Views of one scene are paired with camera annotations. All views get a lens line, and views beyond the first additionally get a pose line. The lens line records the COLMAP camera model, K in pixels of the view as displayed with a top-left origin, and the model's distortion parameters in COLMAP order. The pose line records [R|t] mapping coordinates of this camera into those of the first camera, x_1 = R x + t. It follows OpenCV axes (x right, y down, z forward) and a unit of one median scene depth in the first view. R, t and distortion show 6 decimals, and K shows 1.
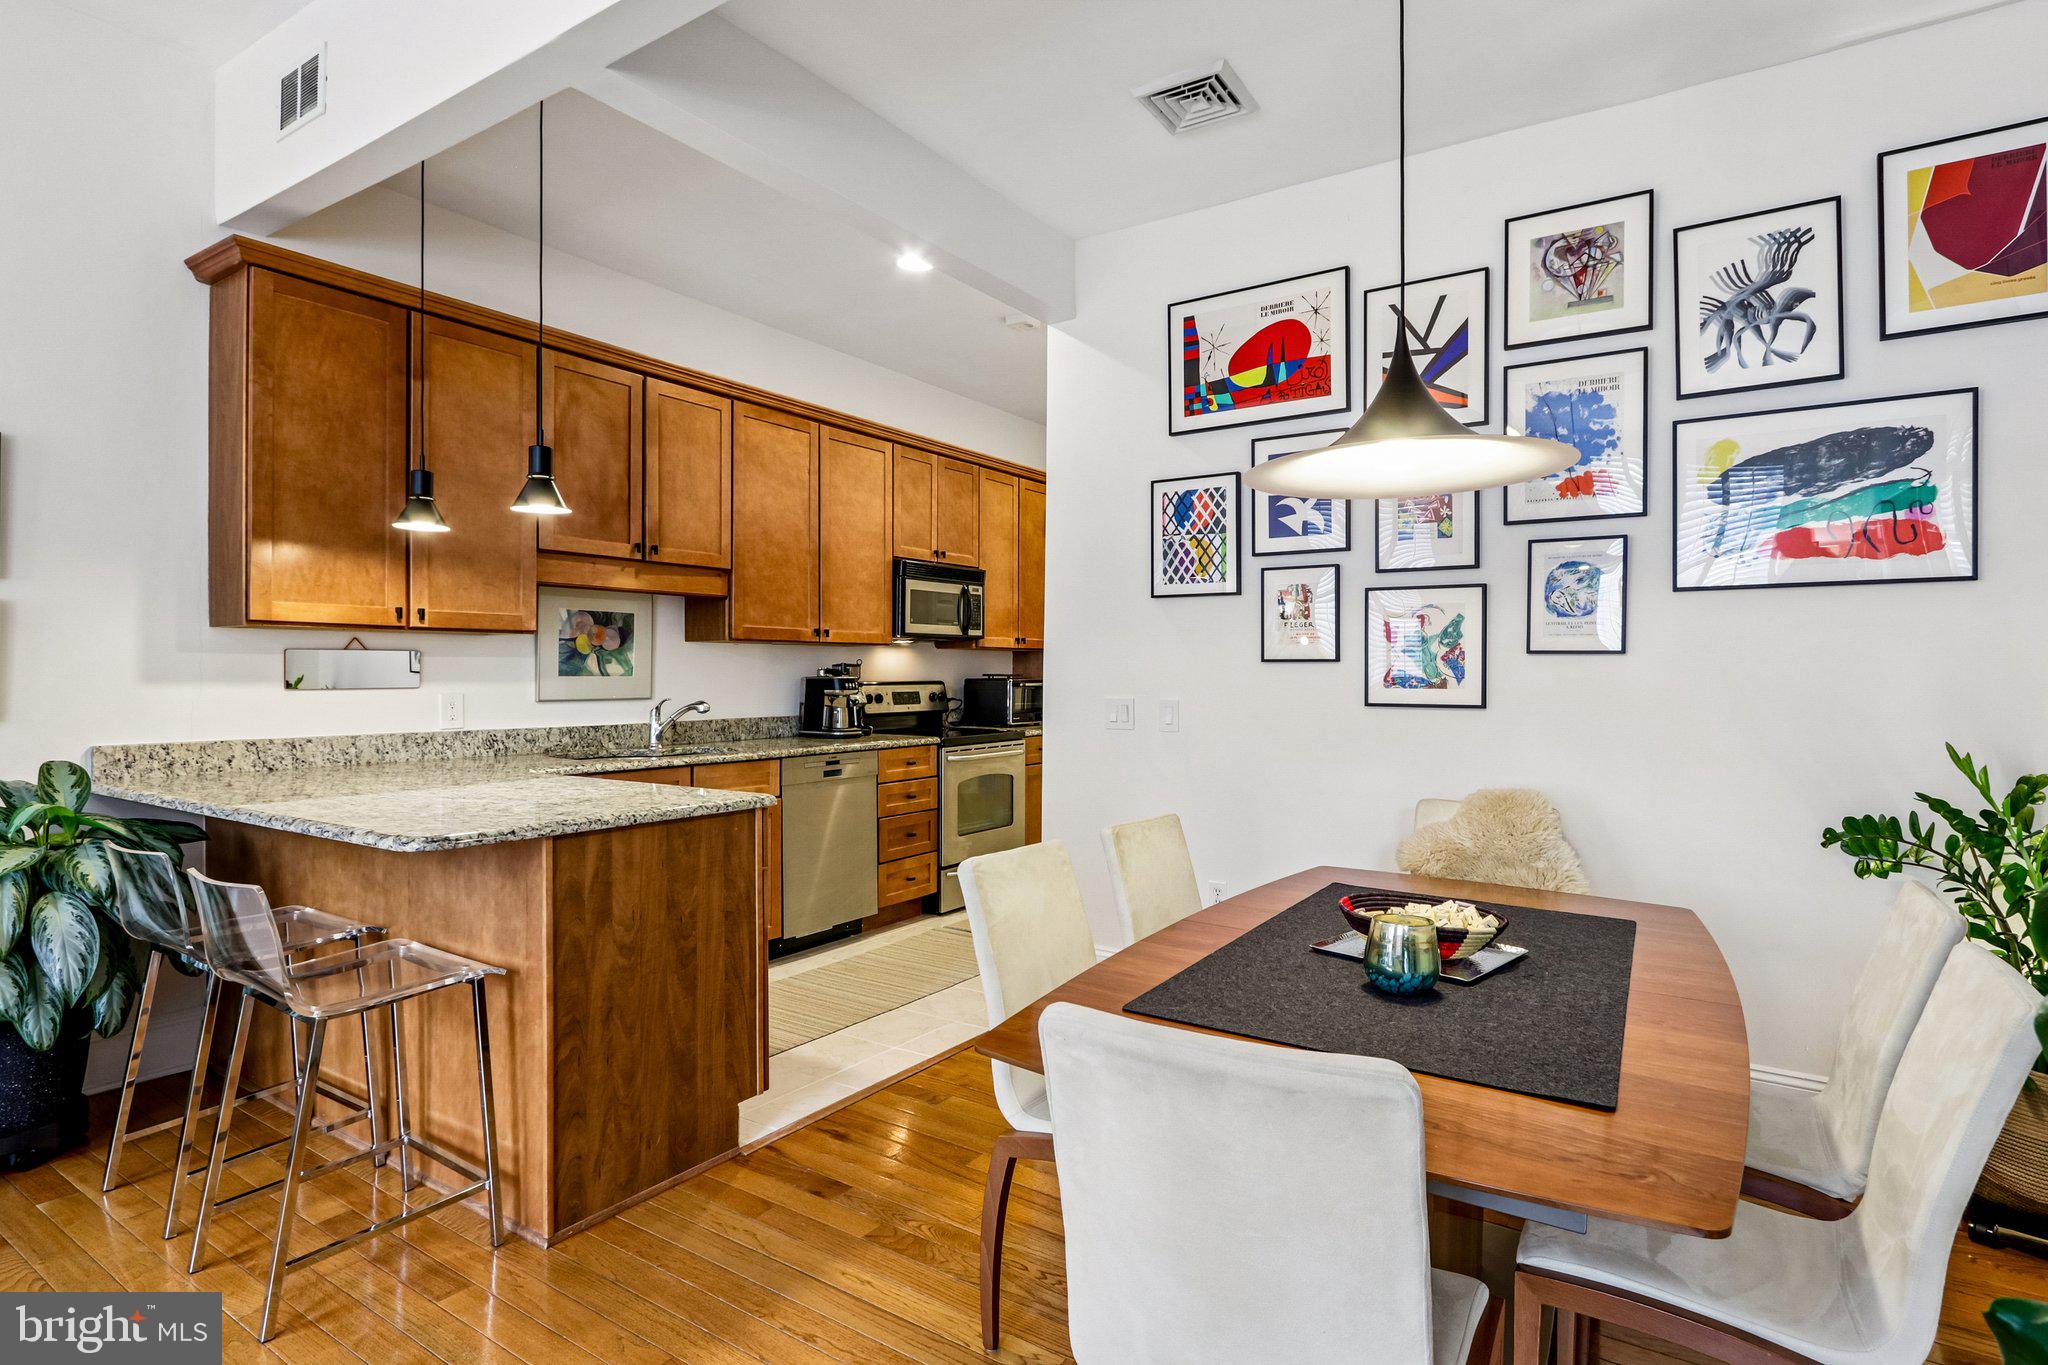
lens RADIAL K [[1031.4, 0, 1020.7], [0, 1031.4, 680.8], [0, 0, 1]] dist [-0.020568, 0.006460]
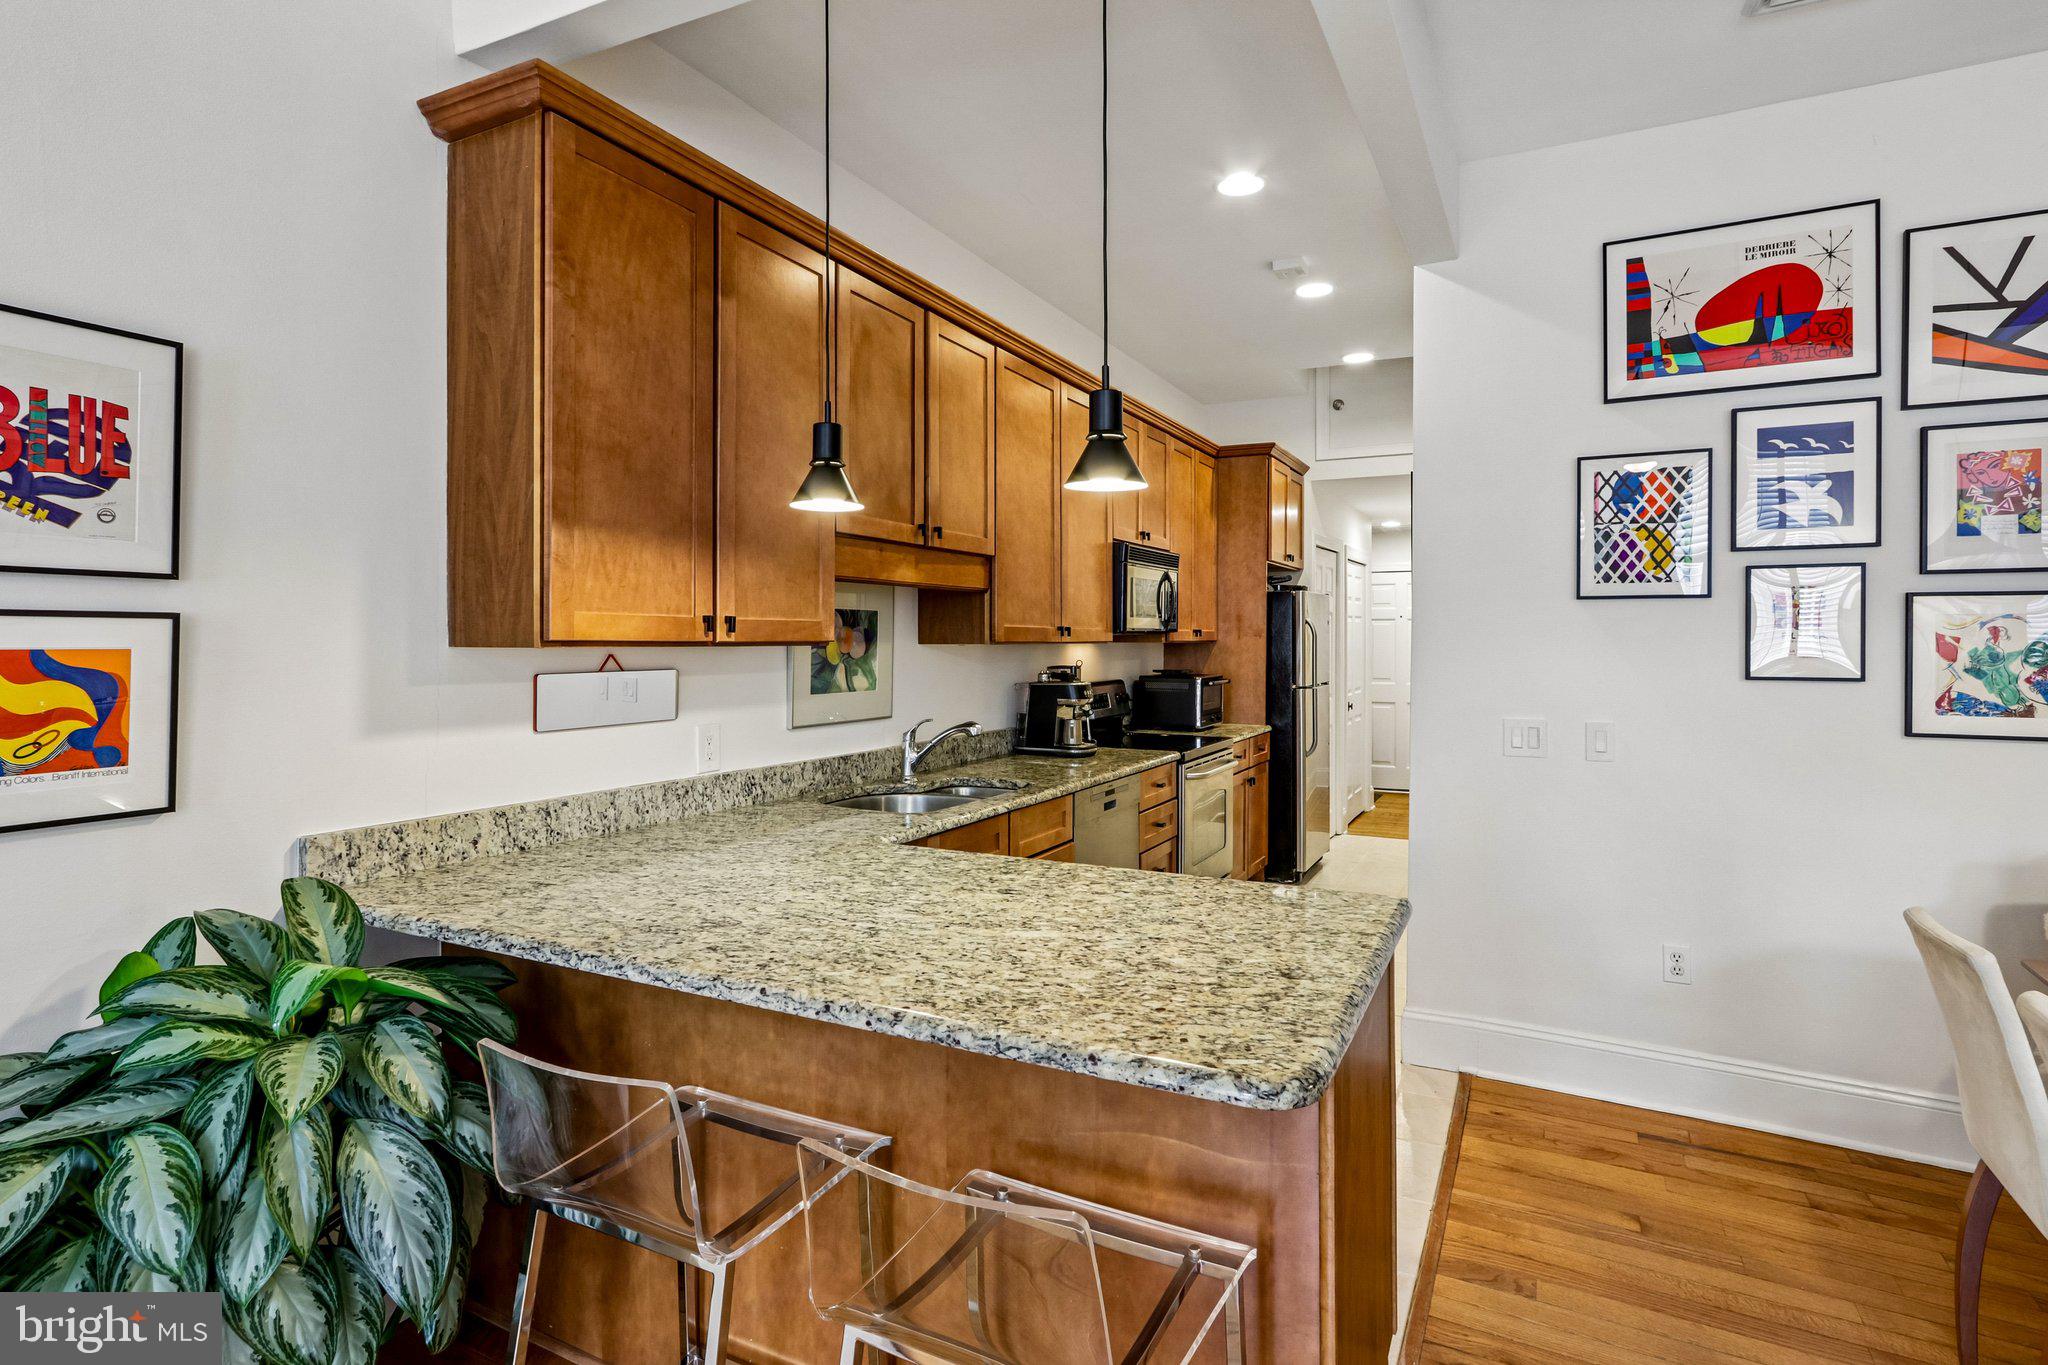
lens RADIAL K [[1031.4, 0, 1009.0], [0, 1031.4, 642.1], [0, 0, 1]] dist [-0.020568, 0.006460]
pose [[0.995764, -0.000381, 0.091945, -0.410359], [0.001052, 0.999973, -0.007245, -0.042120], [-0.091940, 0.007311, 0.995738, 0.236969]]
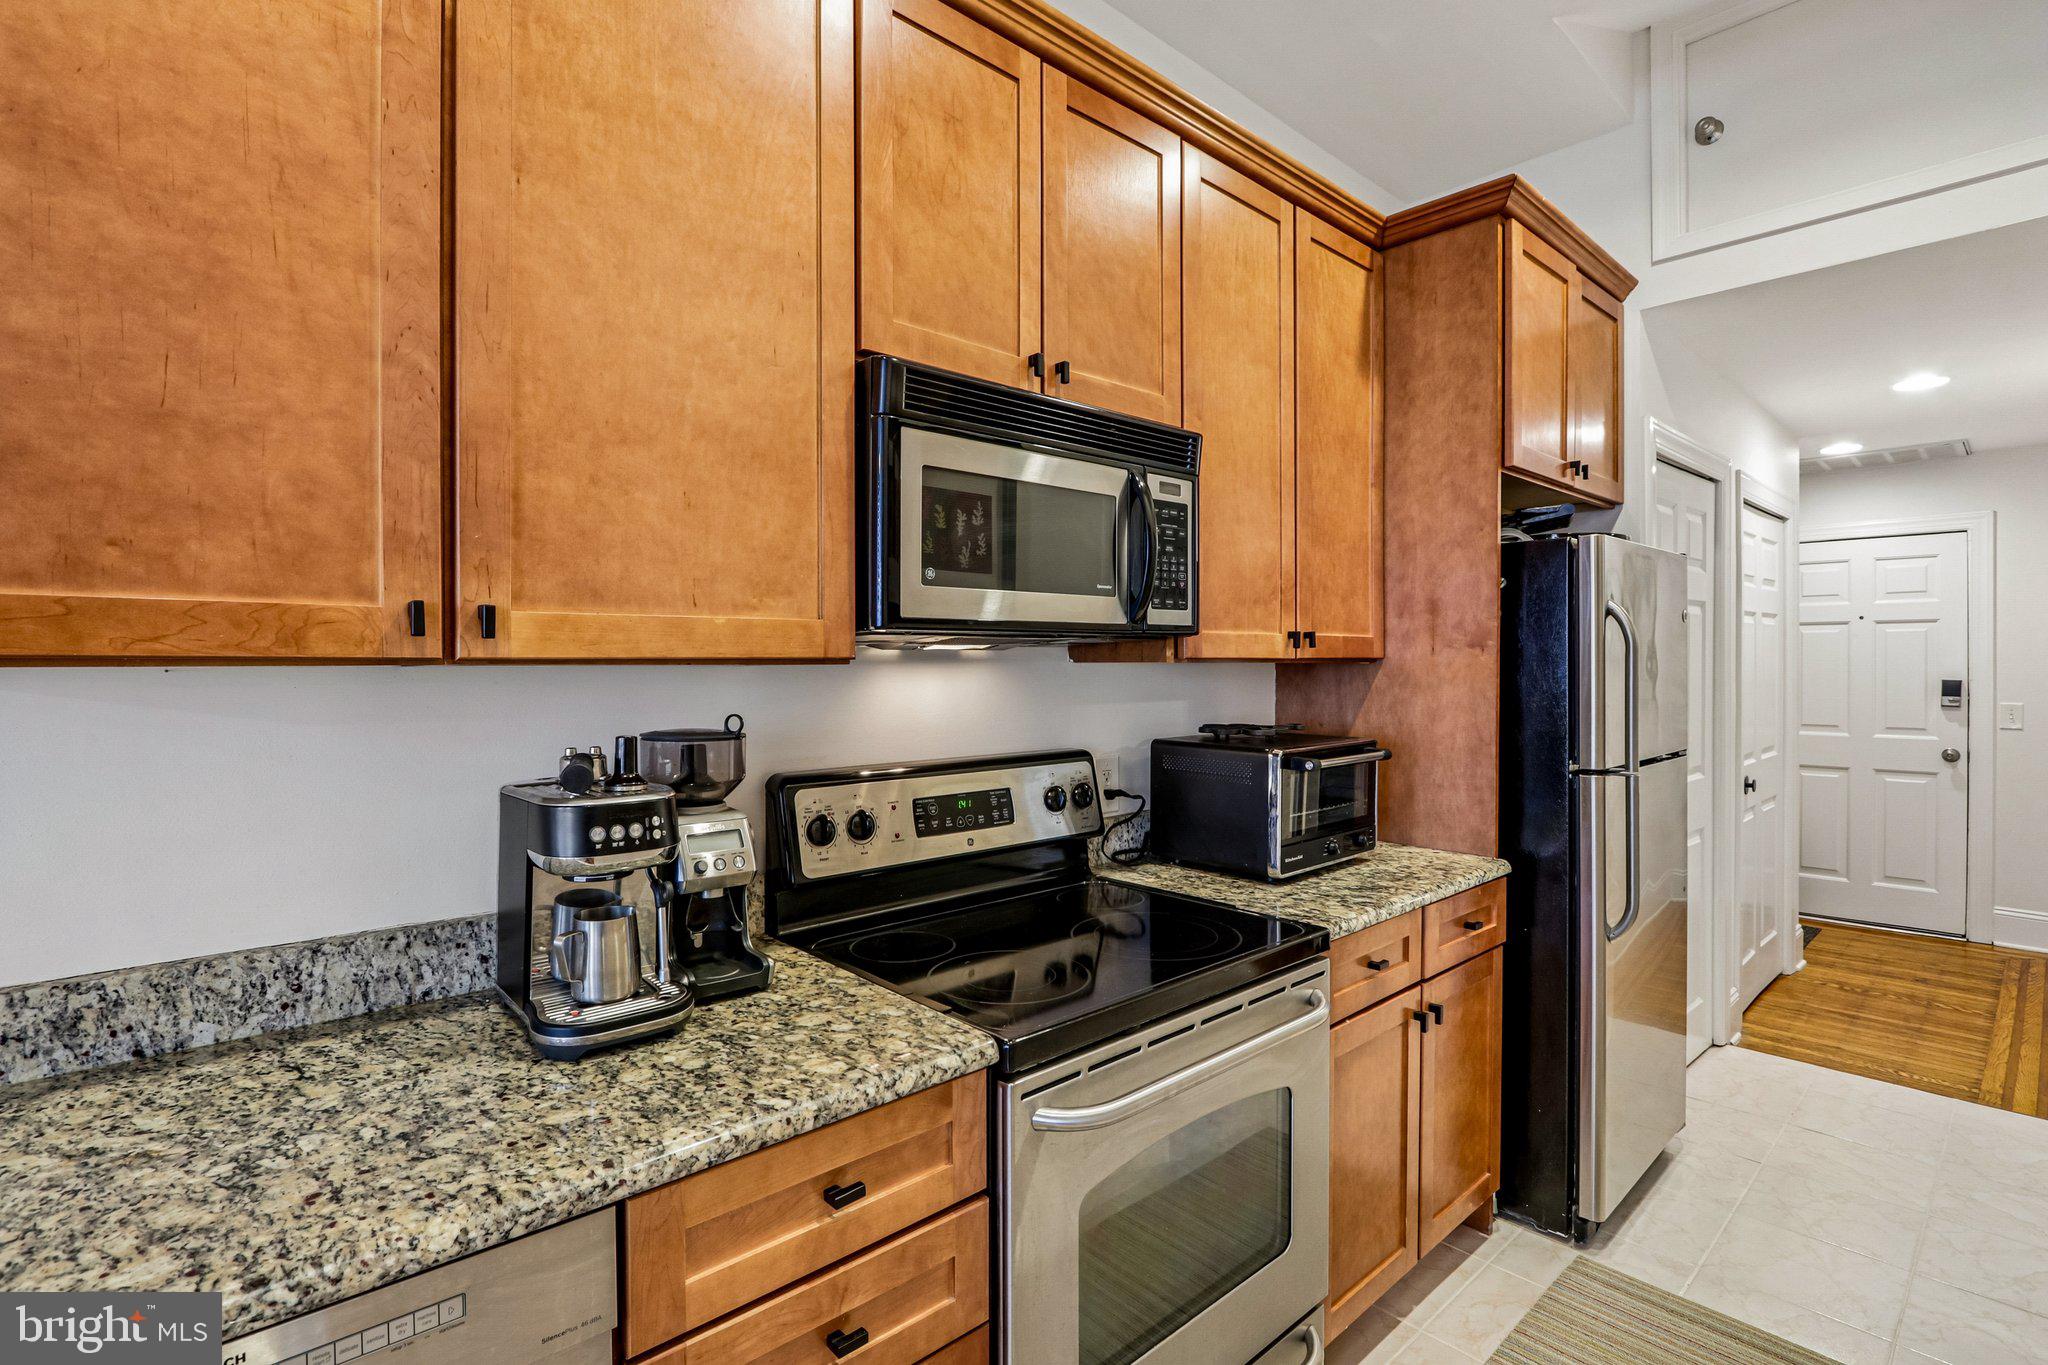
lens RADIAL K [[956.8, 0, 1013.6], [0, 956.8, 673.3], [0, 0, 1]] dist [-0.019308, 0.006119]
pose [[0.966553, -0.002881, -0.256452, -0.022332], [0.002502, 0.999995, -0.001804, -0.044452], [0.256456, 0.001102, 0.966555, 1.087859]]
